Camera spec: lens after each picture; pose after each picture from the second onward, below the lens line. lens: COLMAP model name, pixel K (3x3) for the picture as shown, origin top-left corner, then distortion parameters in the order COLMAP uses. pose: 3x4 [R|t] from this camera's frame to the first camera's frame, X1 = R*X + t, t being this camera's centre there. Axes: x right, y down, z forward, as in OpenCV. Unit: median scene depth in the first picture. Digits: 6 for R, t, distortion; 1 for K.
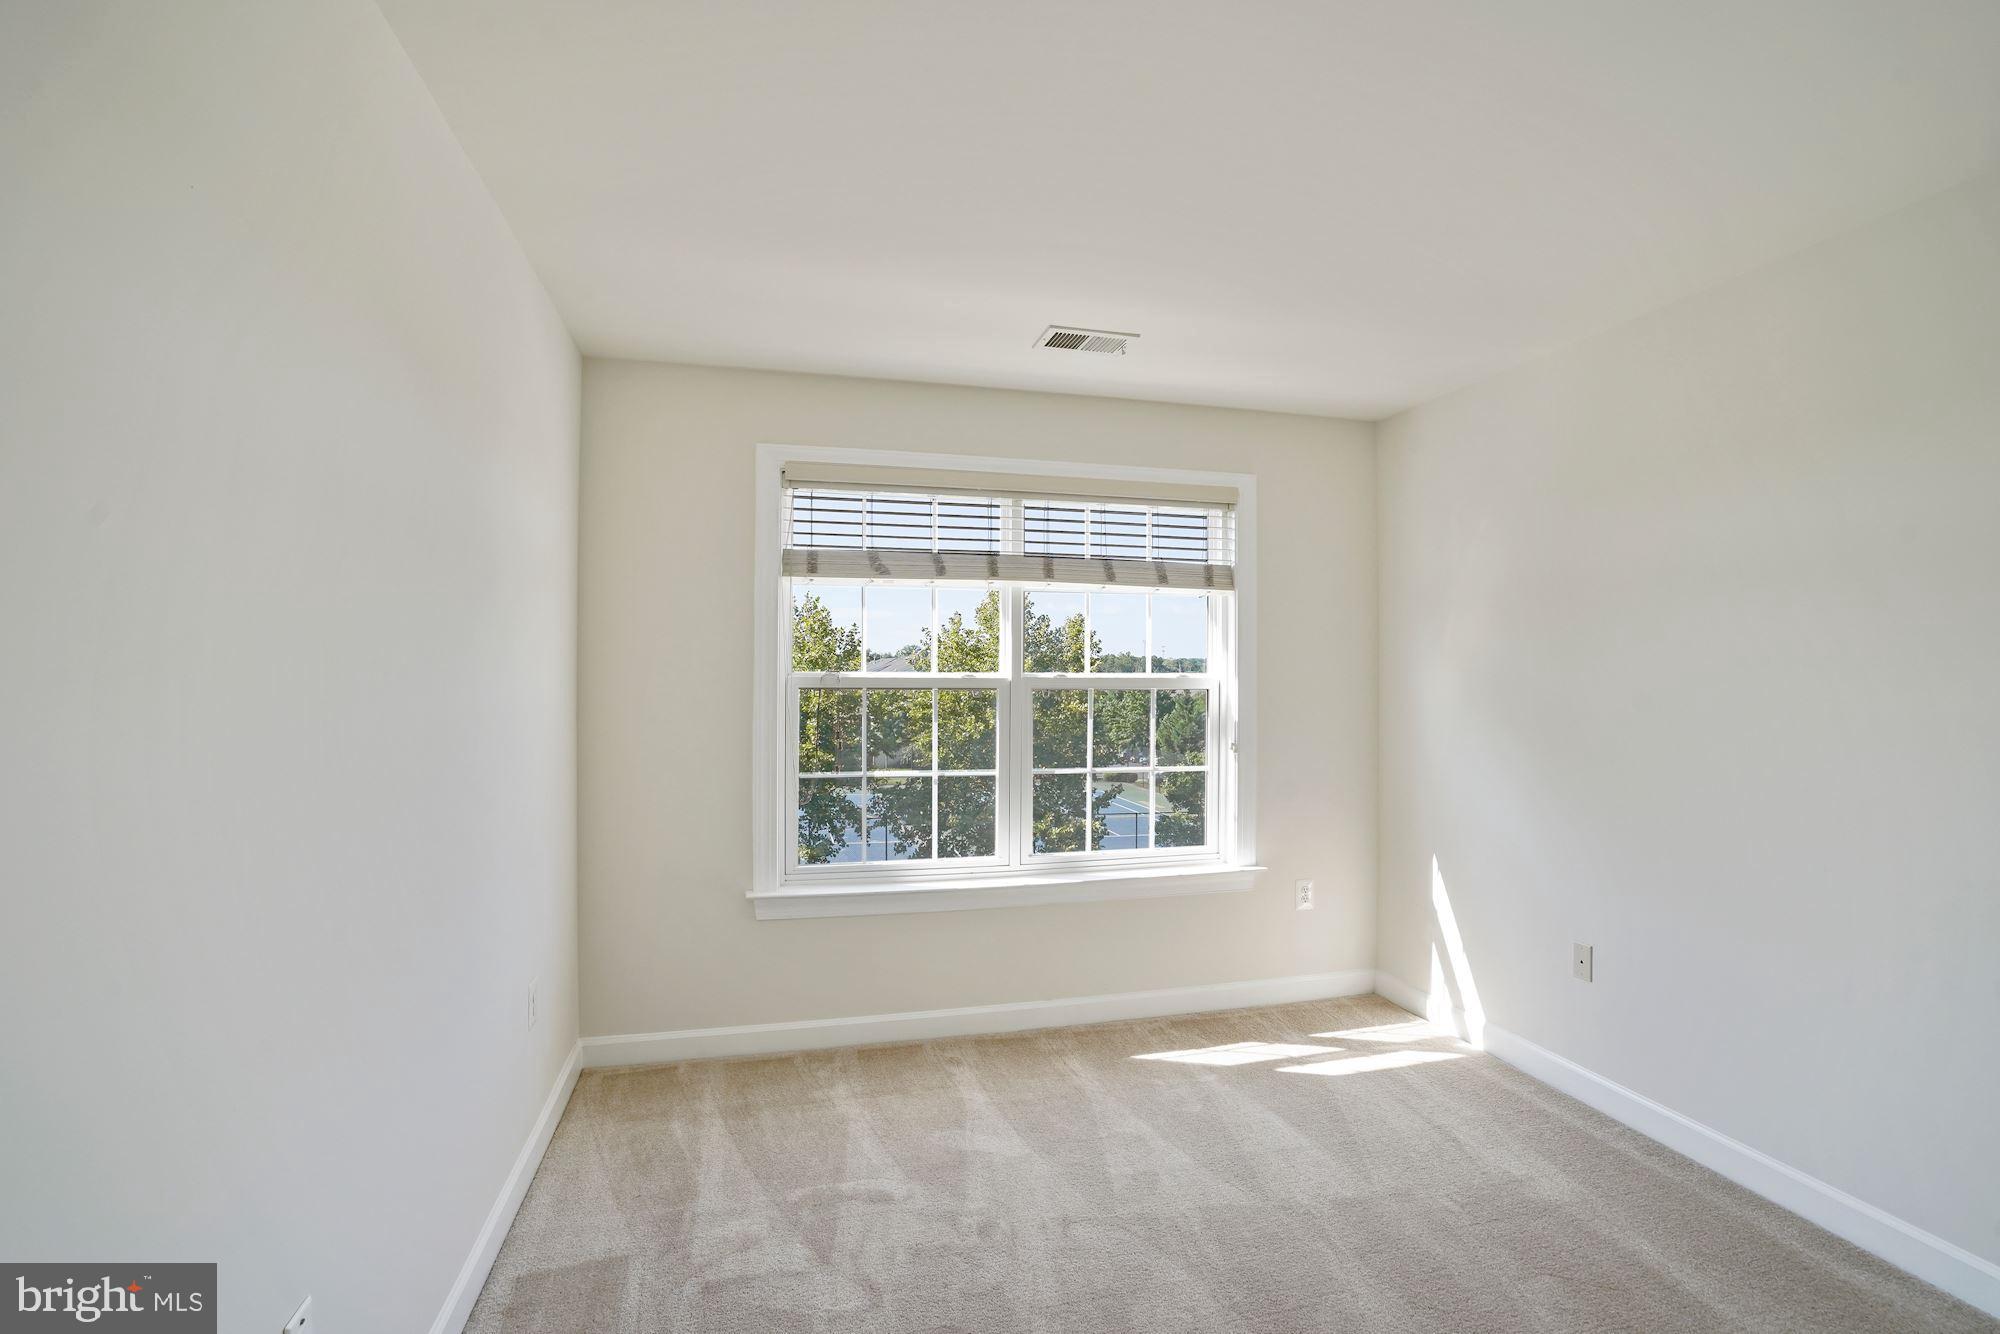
lens RADIAL K [[934.9, 0, 994.6], [0, 934.9, 676.8], [0, 0, 1]] dist [-0.054771, 0.019359]
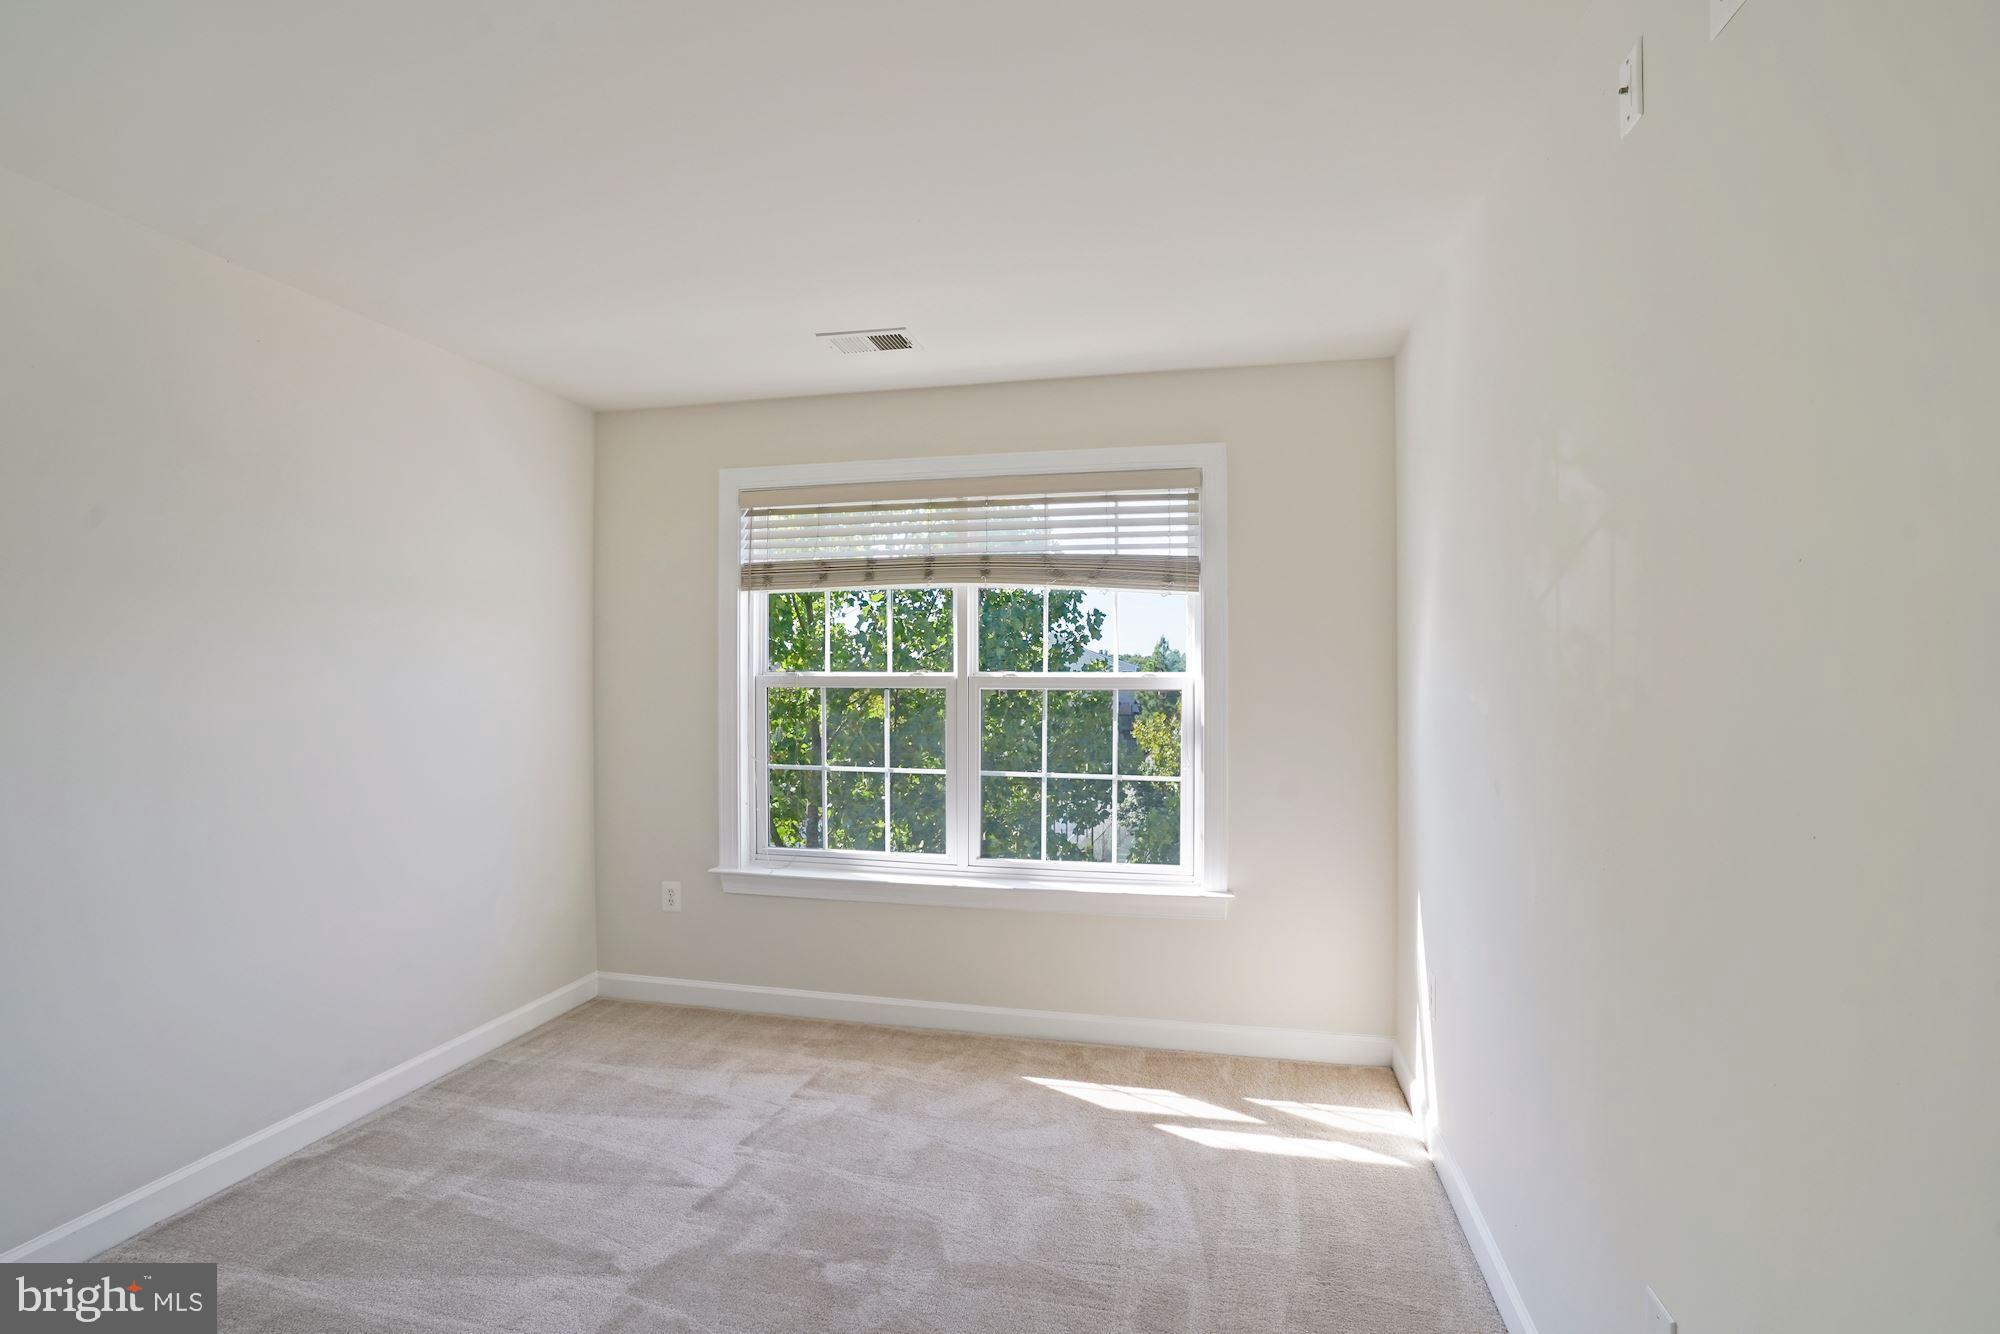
lens RADIAL K [[934.9, 0, 990.8], [0, 934.9, 673.2], [0, 0, 1]] dist [-0.054771, 0.019359]
pose [[0.883979, -0.003311, -0.467515, 0.530585], [0.002981, 0.999995, -0.001446, -0.002628], [0.467517, -0.000115, 0.883984, 0.137008]]
